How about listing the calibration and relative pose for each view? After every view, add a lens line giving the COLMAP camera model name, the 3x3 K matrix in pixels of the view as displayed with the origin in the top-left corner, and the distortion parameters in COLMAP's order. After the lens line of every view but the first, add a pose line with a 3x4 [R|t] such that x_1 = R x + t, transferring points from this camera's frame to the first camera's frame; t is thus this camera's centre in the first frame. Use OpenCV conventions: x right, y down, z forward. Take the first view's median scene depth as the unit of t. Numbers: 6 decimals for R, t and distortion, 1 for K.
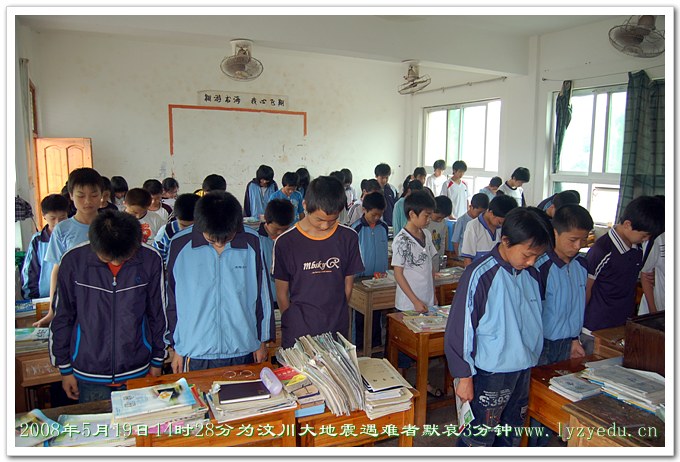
lens RADIAL K [[507.3, 0, 340.0], [0, 507.3, 231.0], [0, 0, 1]] dist [-0.061100, -0.001967]
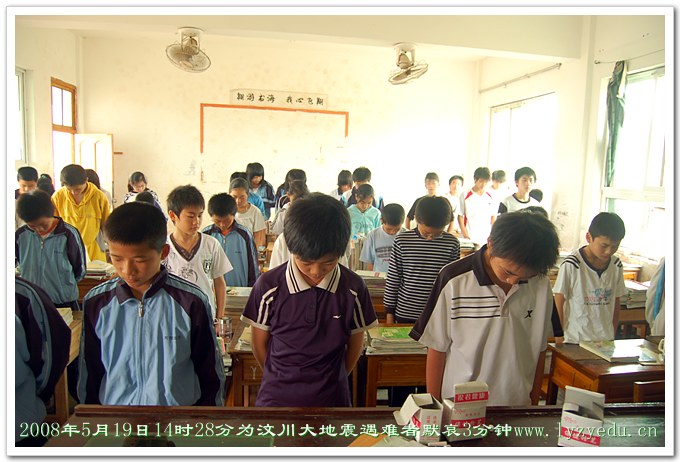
lens RADIAL K [[507.3, 0, 340.0], [0, 507.3, 231.0], [0, 0, 1]] dist [-0.061100, -0.001967]
pose [[0.937943, 0.072533, -0.339118, 0.317572], [-0.080402, 0.996720, -0.009192, -0.010559], [0.337339, 0.035887, 0.940699, 0.171381]]
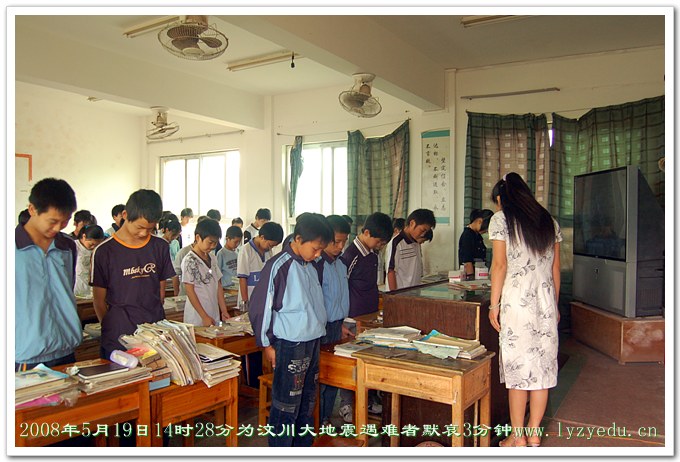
lens RADIAL K [[543.6, 0, 339.4], [0, 543.6, 216.7], [0, 0, 1]] dist [-0.080502, 0.001427]
pose [[0.863133, -0.000014, 0.504977, -0.087743], [0.075683, 0.988709, -0.129333, 0.047435], [-0.499274, 0.149850, 0.853388, -0.079226]]
